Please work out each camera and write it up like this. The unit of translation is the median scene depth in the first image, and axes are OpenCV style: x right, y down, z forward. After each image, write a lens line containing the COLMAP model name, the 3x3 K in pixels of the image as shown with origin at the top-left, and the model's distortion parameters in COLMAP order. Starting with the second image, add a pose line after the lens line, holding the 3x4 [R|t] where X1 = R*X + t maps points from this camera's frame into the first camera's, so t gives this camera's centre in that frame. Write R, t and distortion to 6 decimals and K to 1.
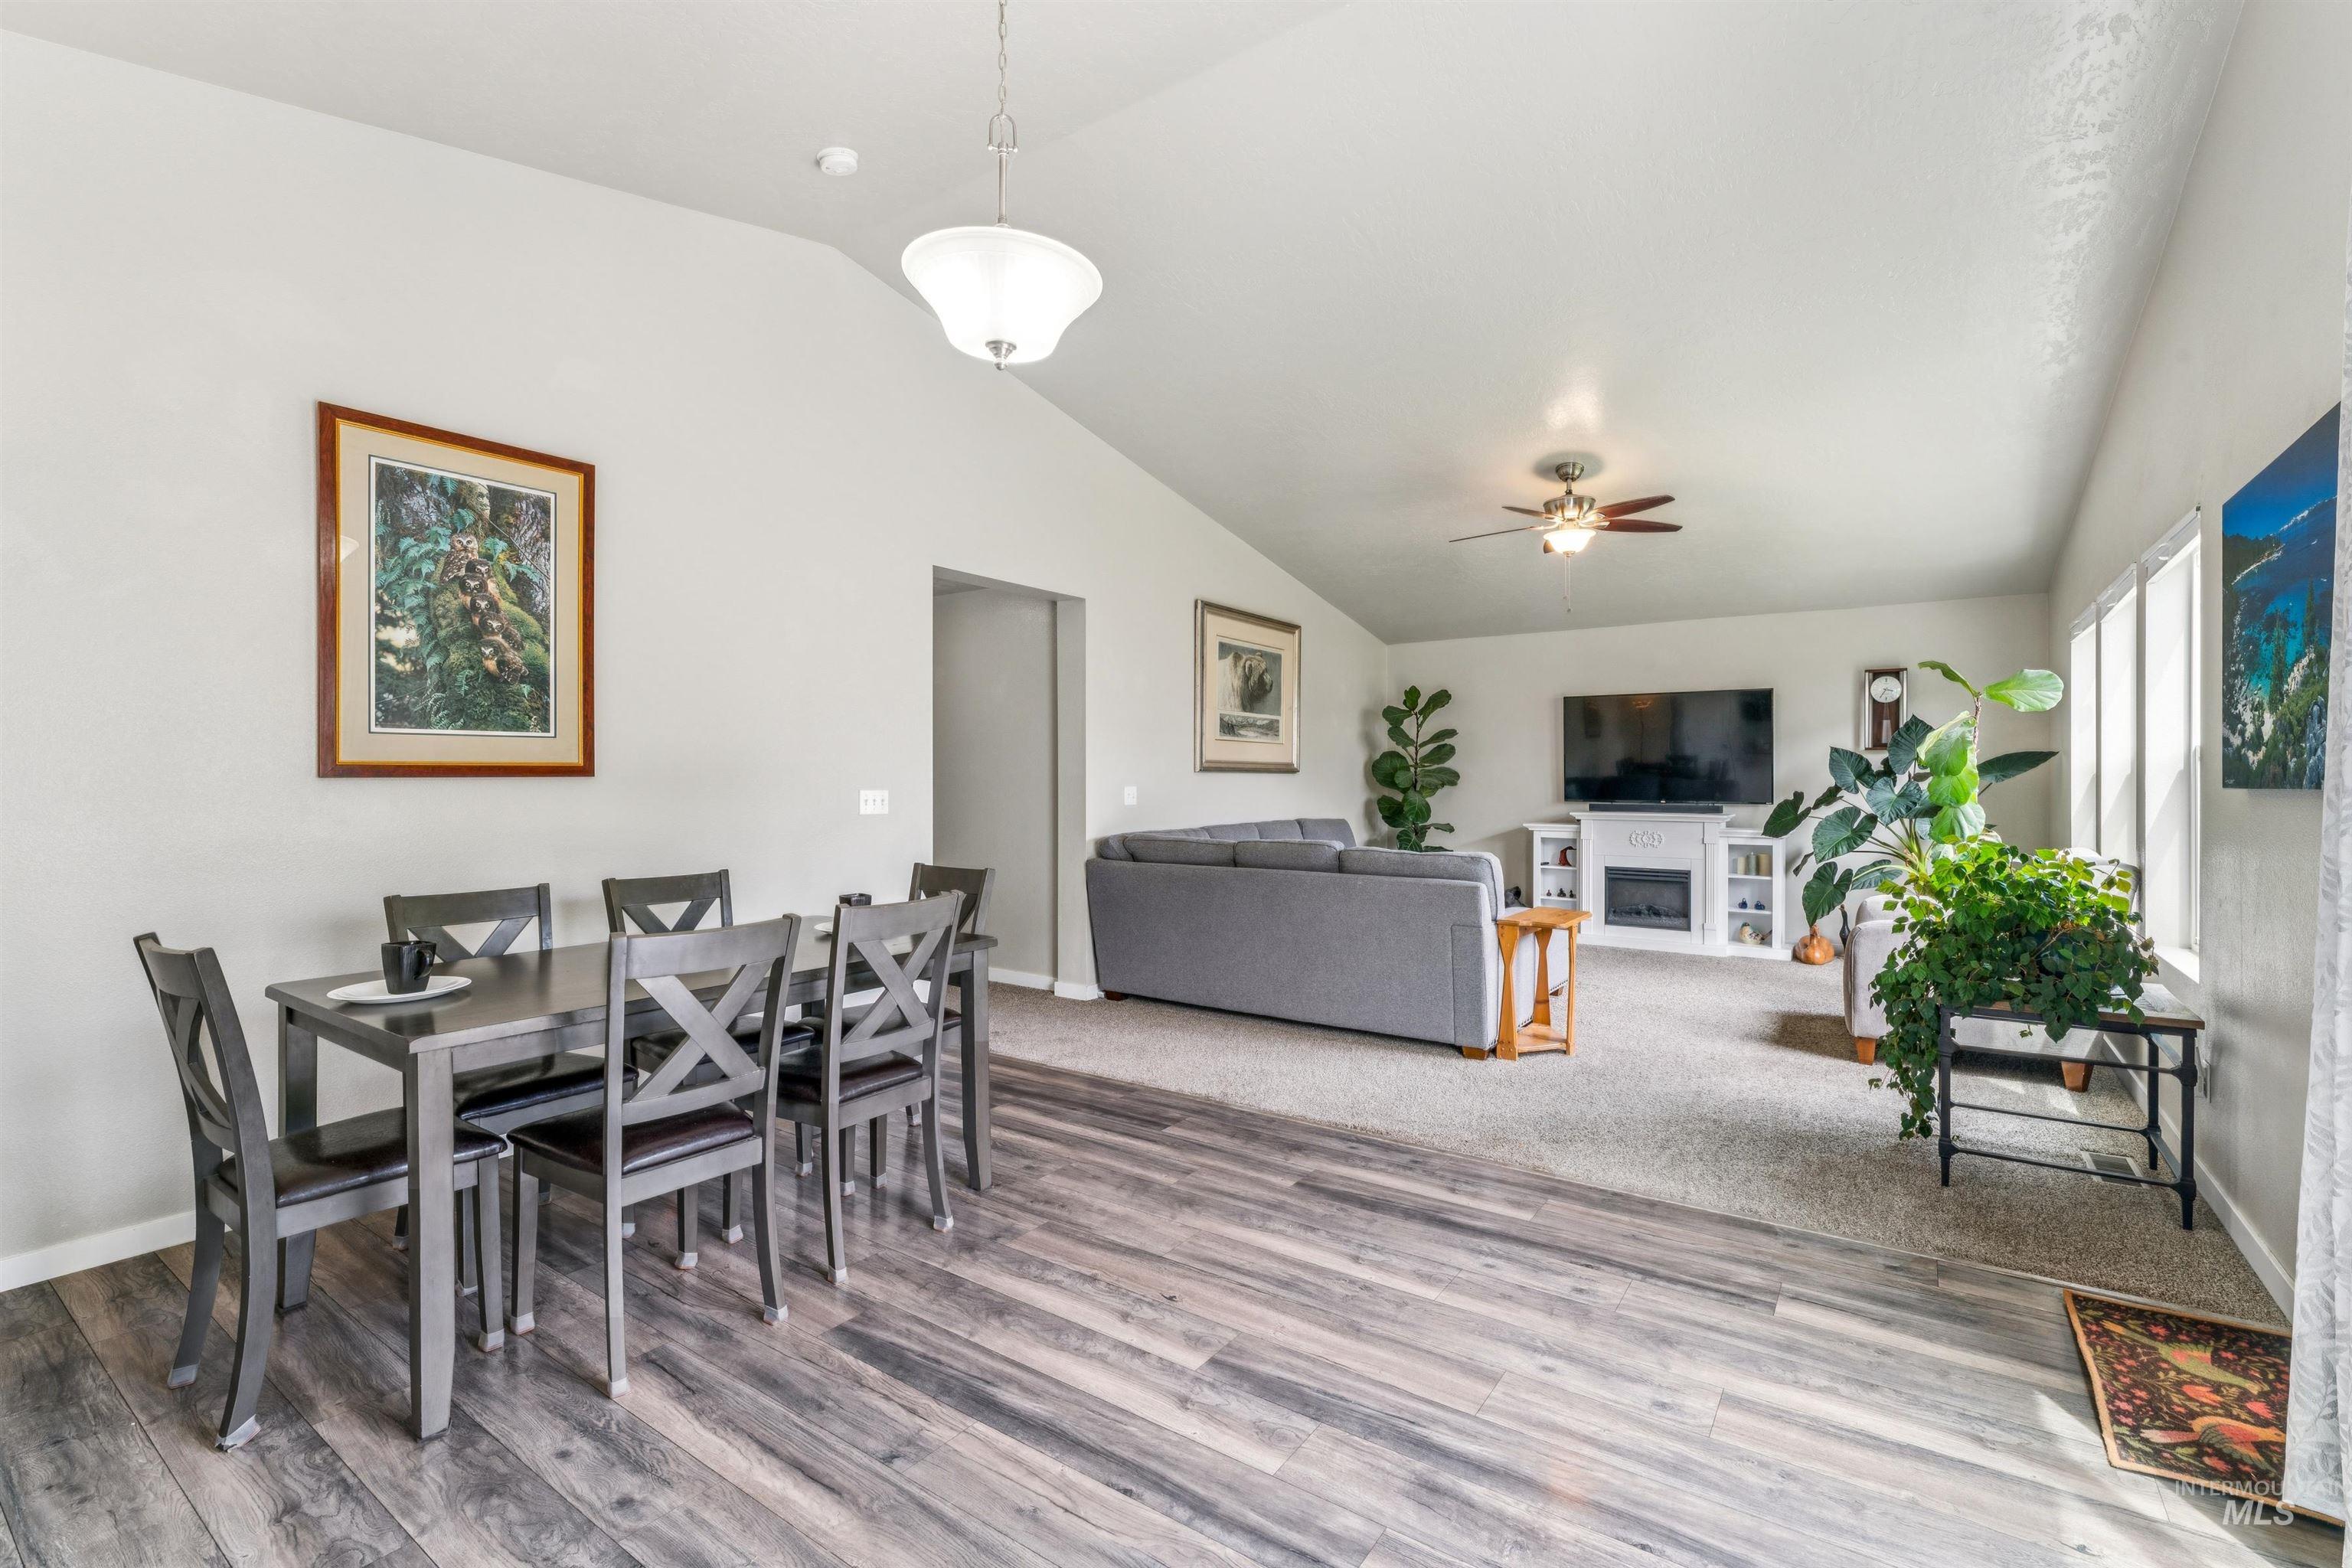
lens RADIAL K [[1030.8, 0, 1178.3], [0, 1030.8, 780.5], [0, 0, 1]] dist [-0.004282, -0.000386]
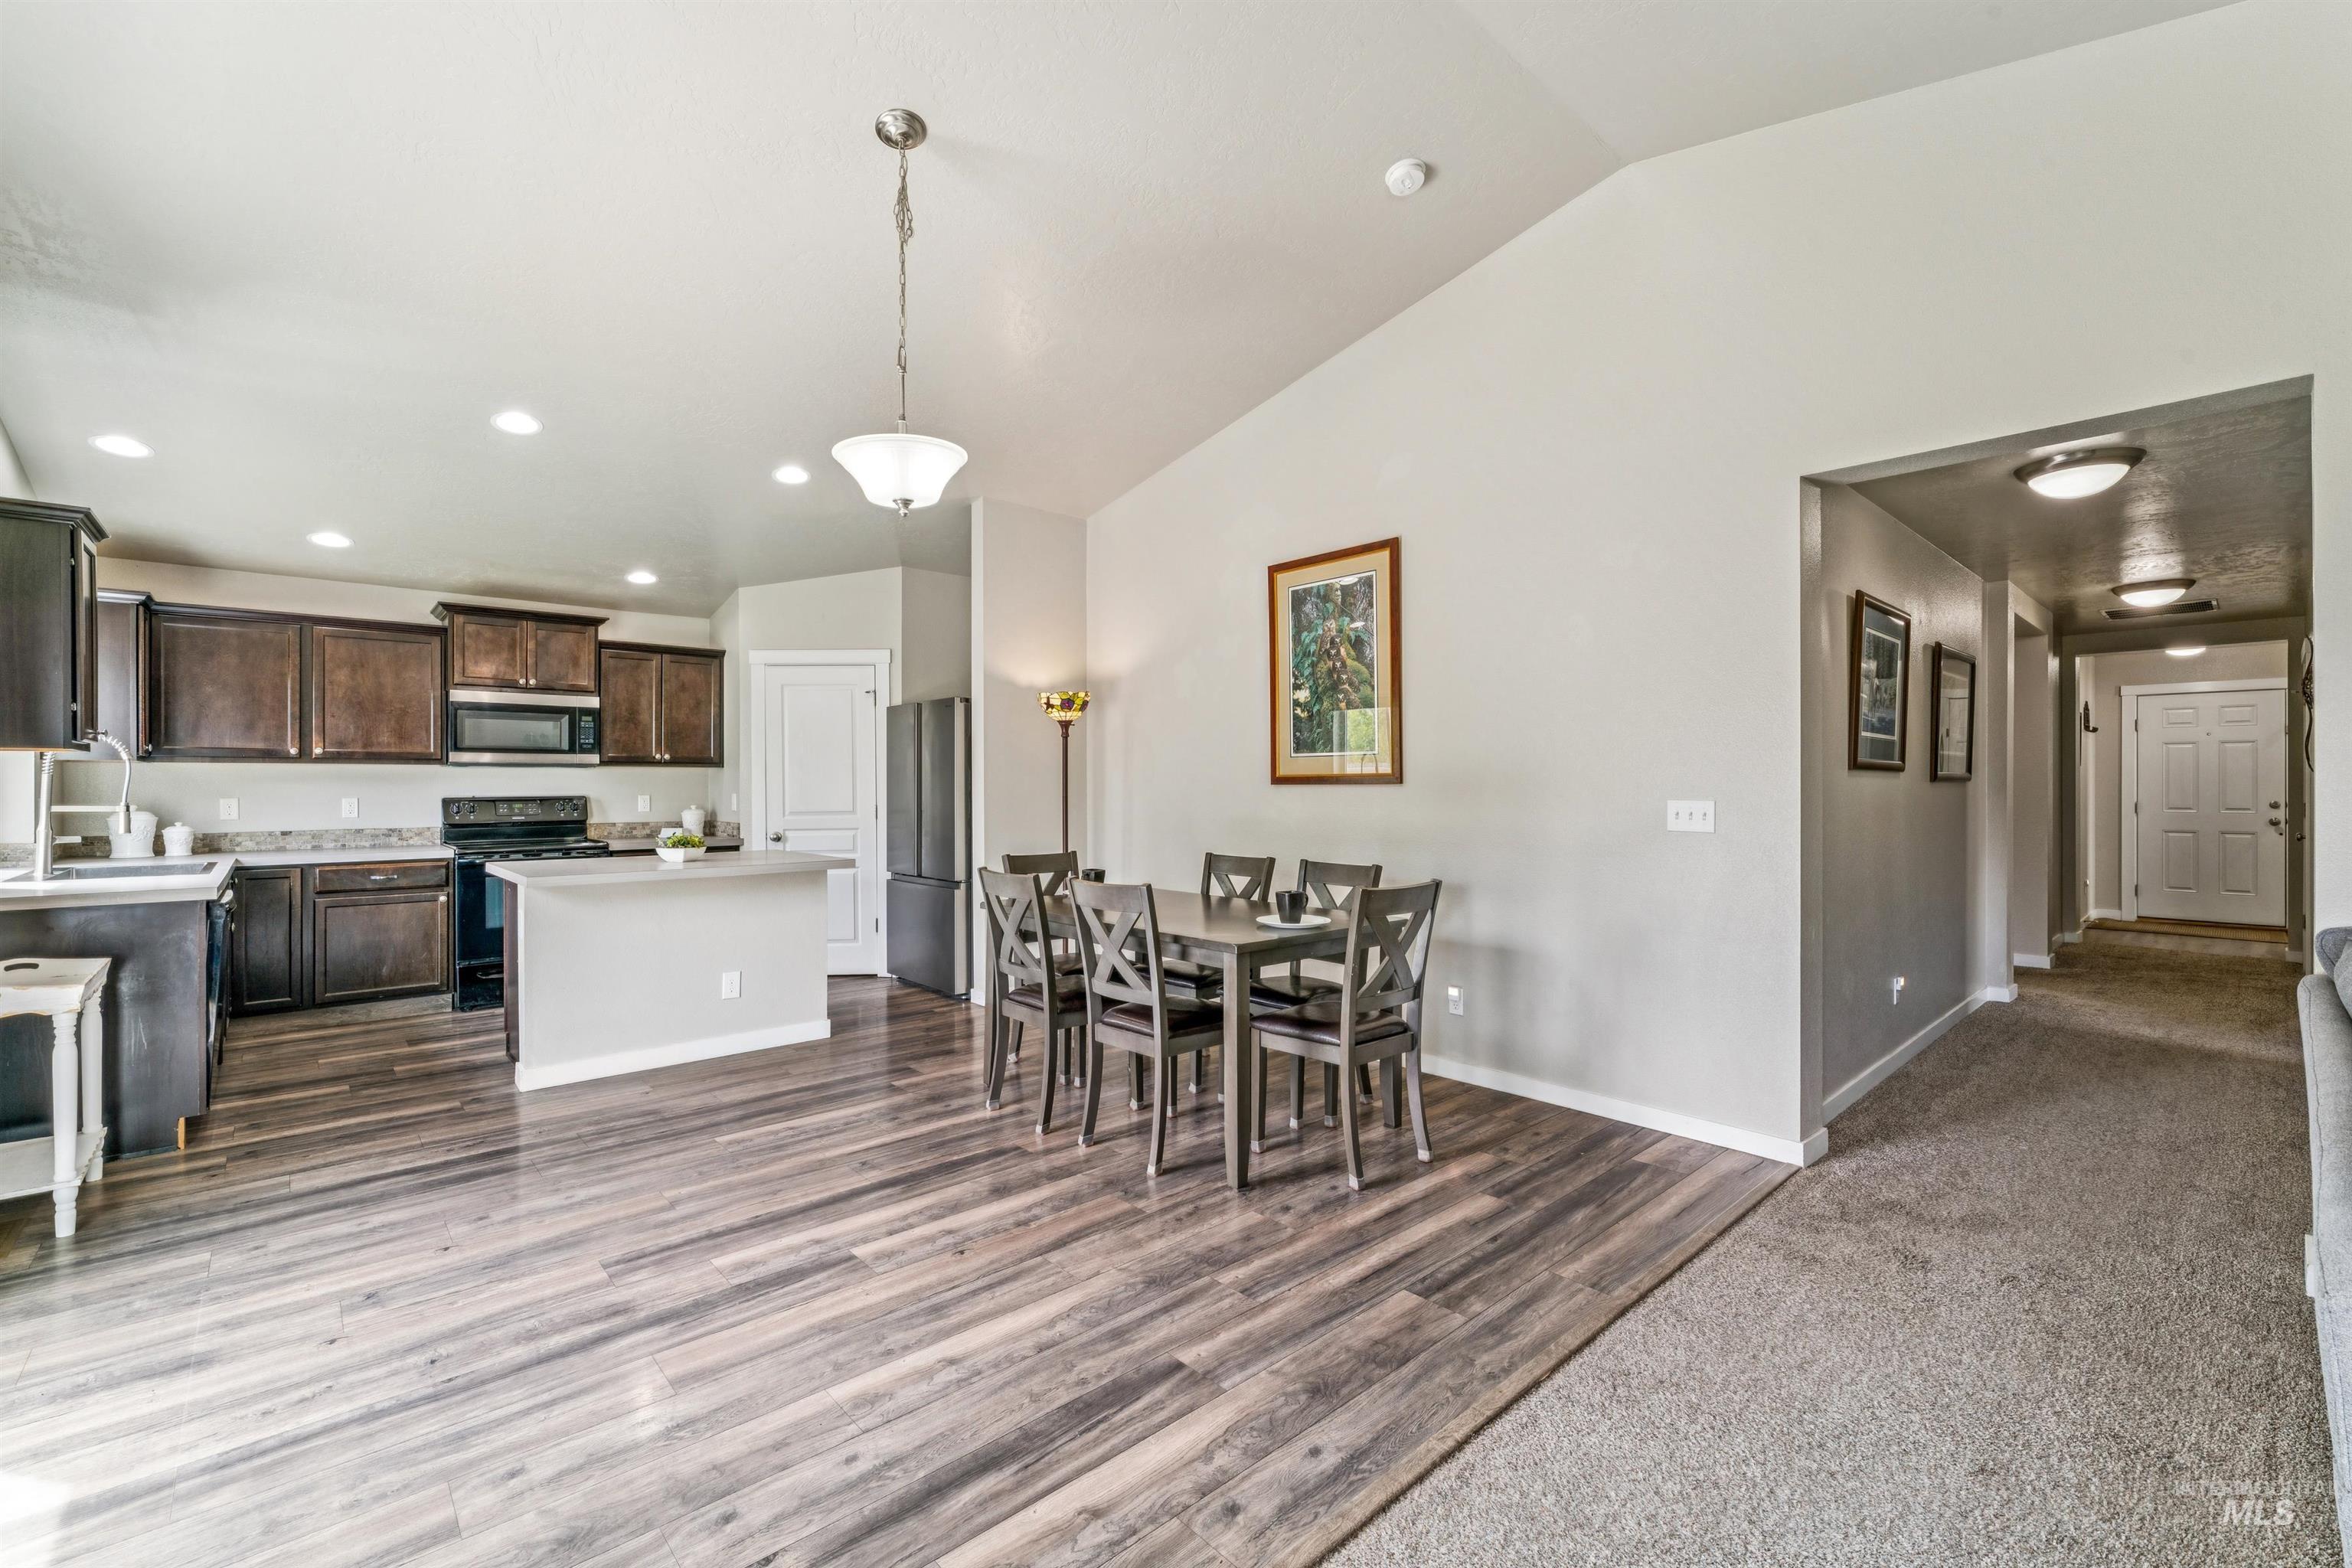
lens RADIAL K [[994.4, 0, 1176.0], [0, 994.4, 784.0], [0, 0, 1]] dist [-0.002526, 0.000334]
pose [[-0.217337, 0.003272, -0.976091, 0.423985], [-0.000154, 0.999994, 0.003386, -0.004836], [0.976097, 0.000886, -0.217335, 0.622102]]
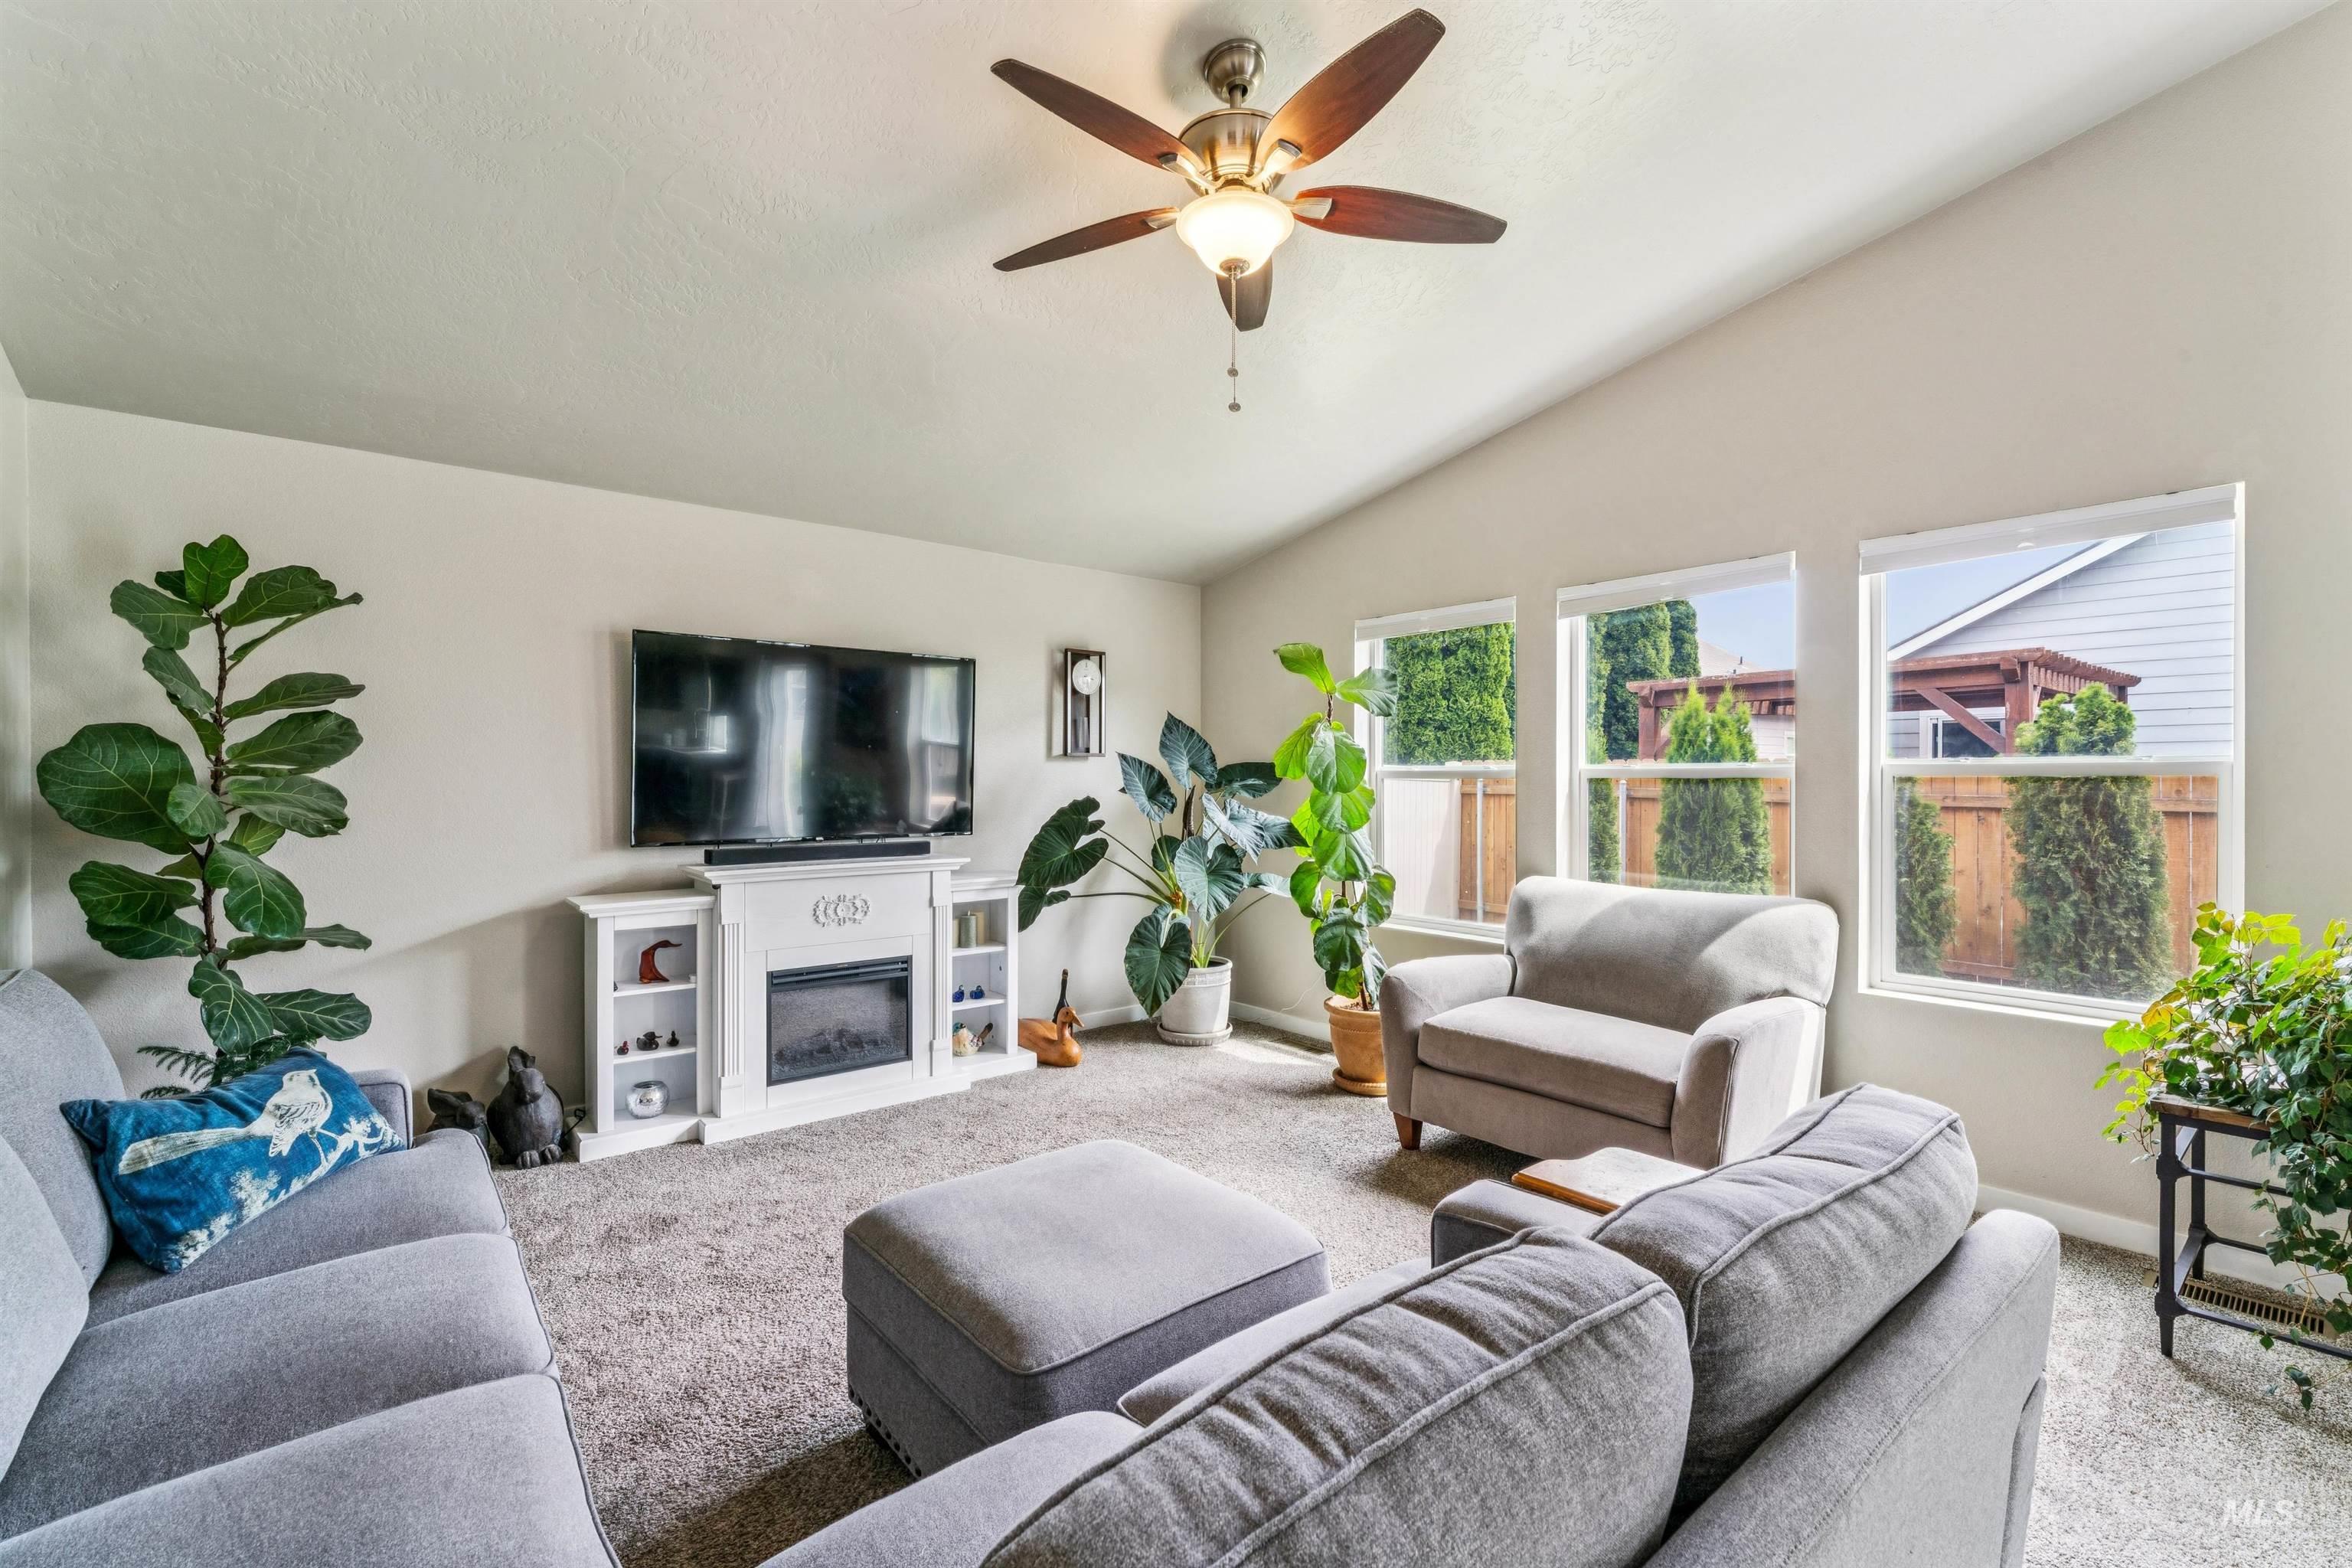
lens RADIAL K [[1016.4, 0, 1180.4], [0, 1016.4, 781.5], [0, 0, 1]] dist [-0.001848, -0.000165]
pose [[0.254286, -0.003216, 0.967124, -0.024138], [0.004088, 0.999989, 0.002250, -0.014682], [-0.967120, 0.003382, 0.254297, 0.892103]]
